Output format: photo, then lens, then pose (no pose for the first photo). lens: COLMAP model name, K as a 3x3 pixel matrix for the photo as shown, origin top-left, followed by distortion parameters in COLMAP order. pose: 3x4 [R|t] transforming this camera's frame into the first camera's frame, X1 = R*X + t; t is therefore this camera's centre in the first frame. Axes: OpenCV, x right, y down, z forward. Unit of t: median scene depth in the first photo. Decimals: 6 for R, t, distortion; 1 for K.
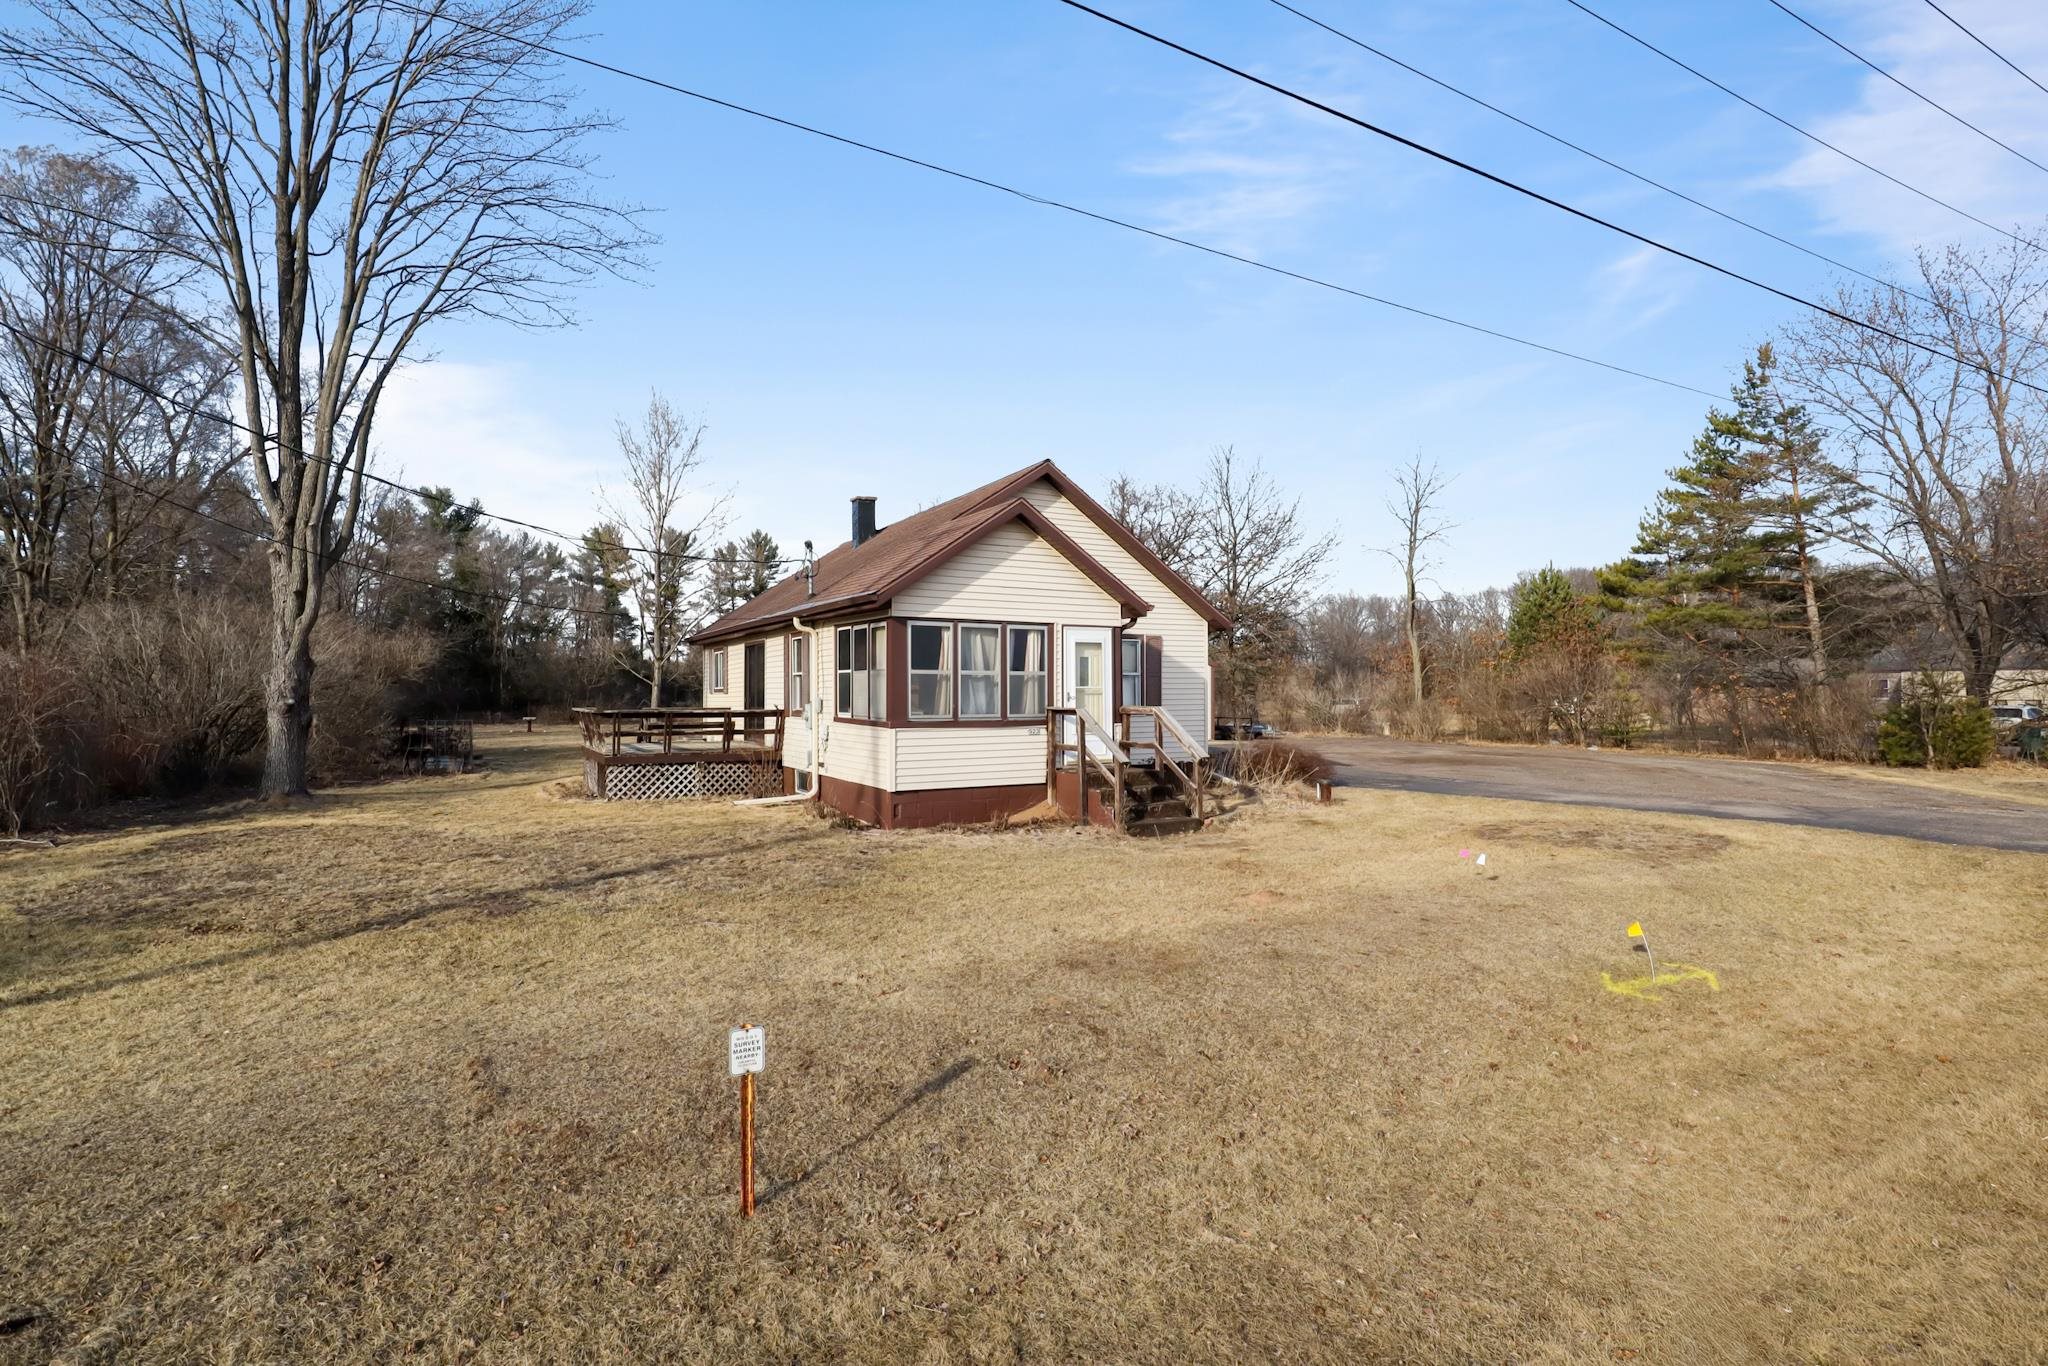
lens RADIAL K [[1055.2, 0, 1036.8], [0, 1055.2, 682.5], [0, 0, 1]] dist [0.000692, -0.000688]
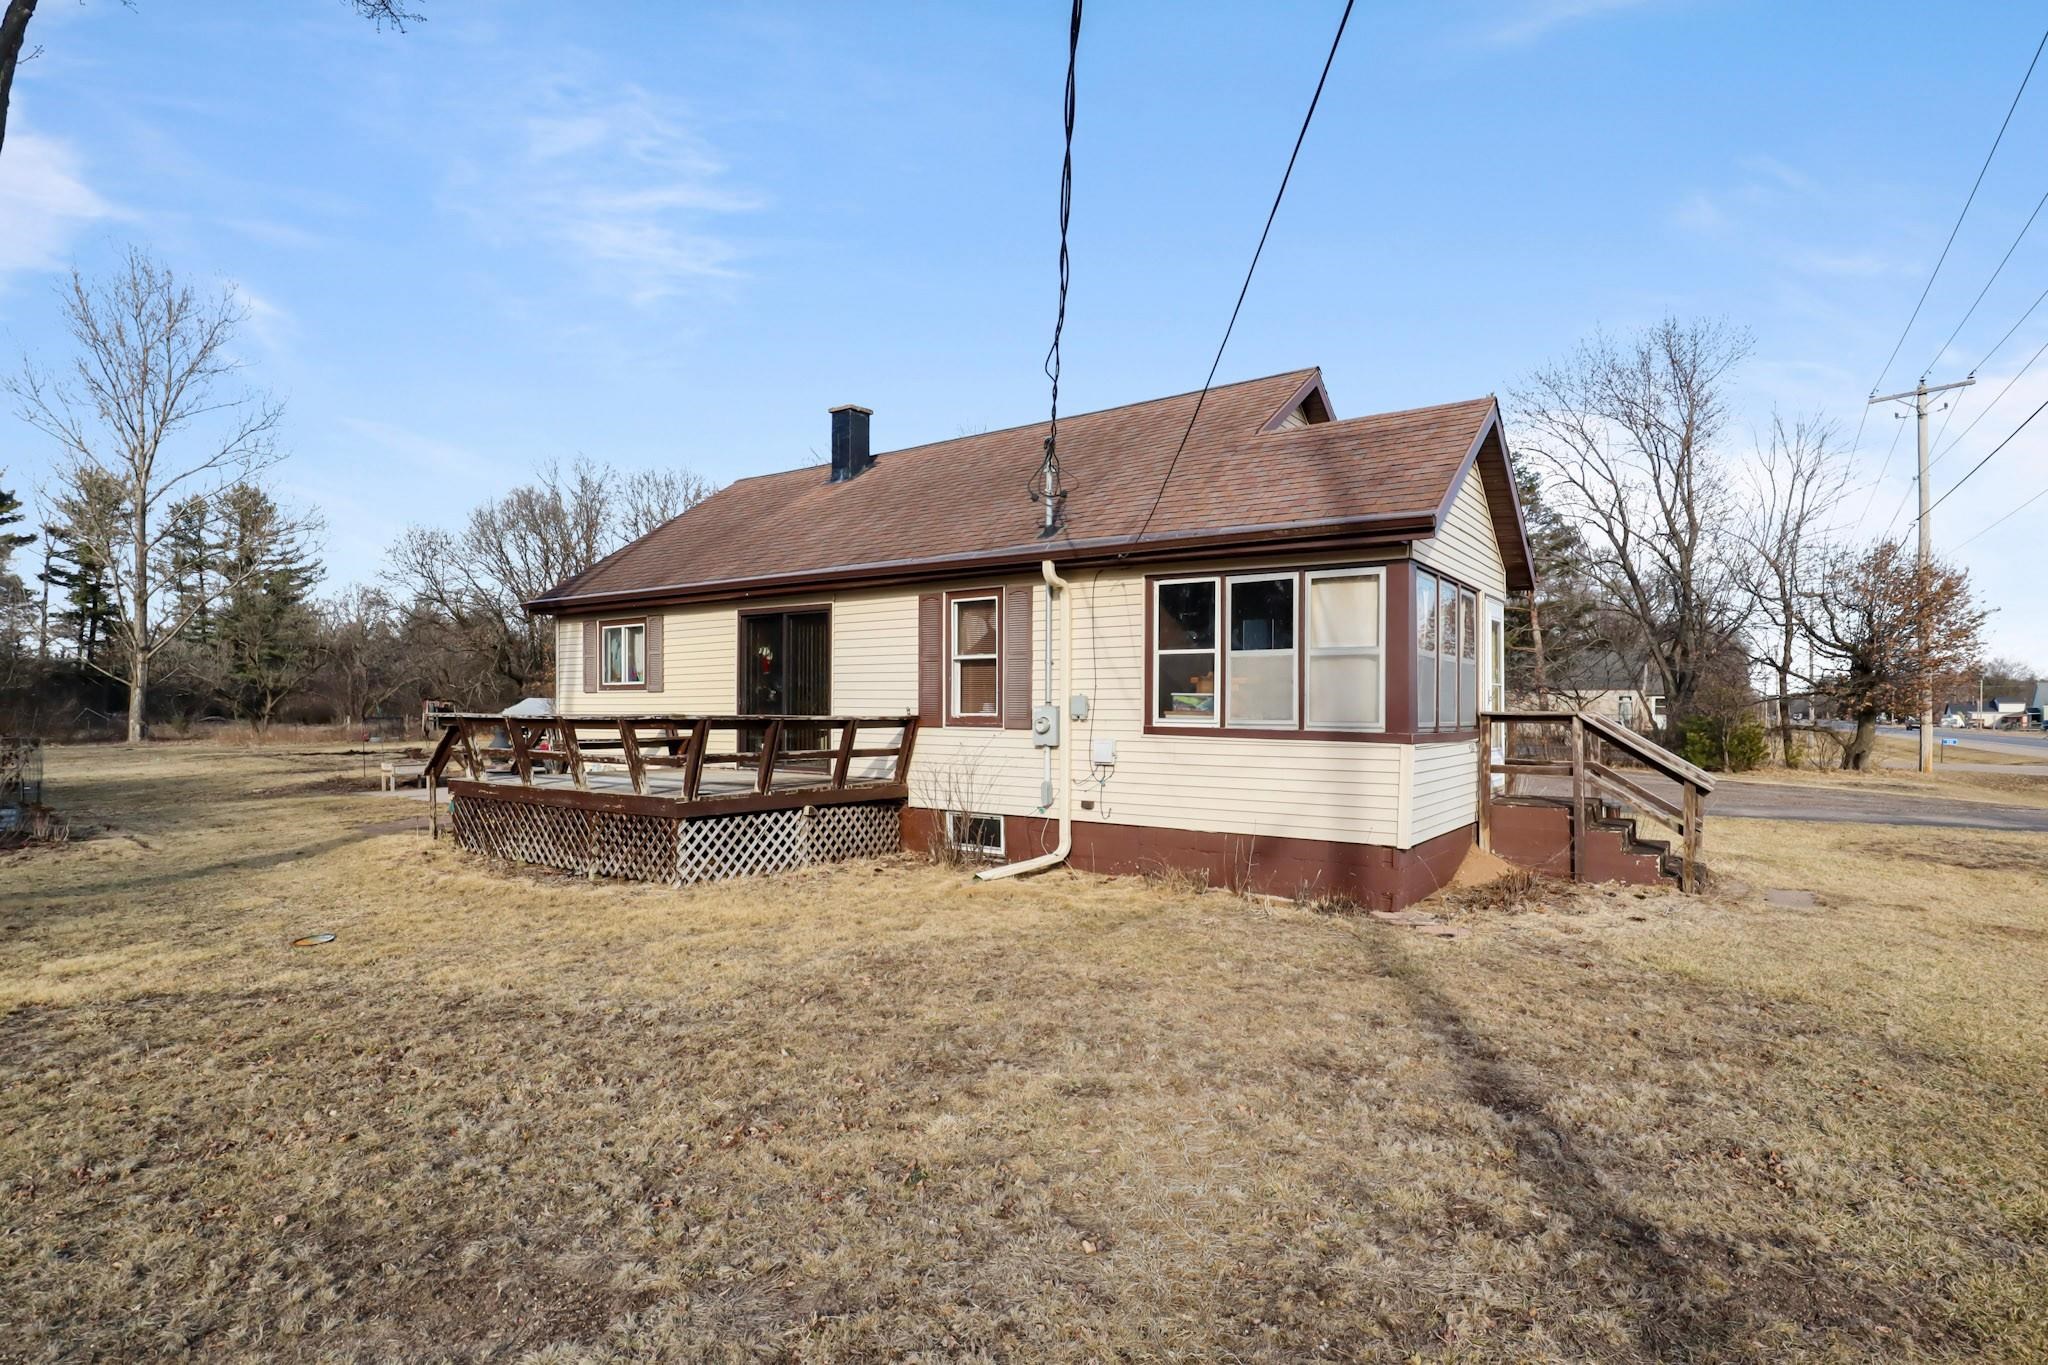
lens RADIAL K [[1055.2, 0, 1061.5], [0, 1055.2, 711.9], [0, 0, 1]] dist [0.000692, -0.000688]
pose [[0.897644, 0.002443, 0.440715, -0.433457], [-0.009376, 0.999864, 0.013555, 0.014406], [-0.440622, -0.016299, 0.897545, 0.408256]]
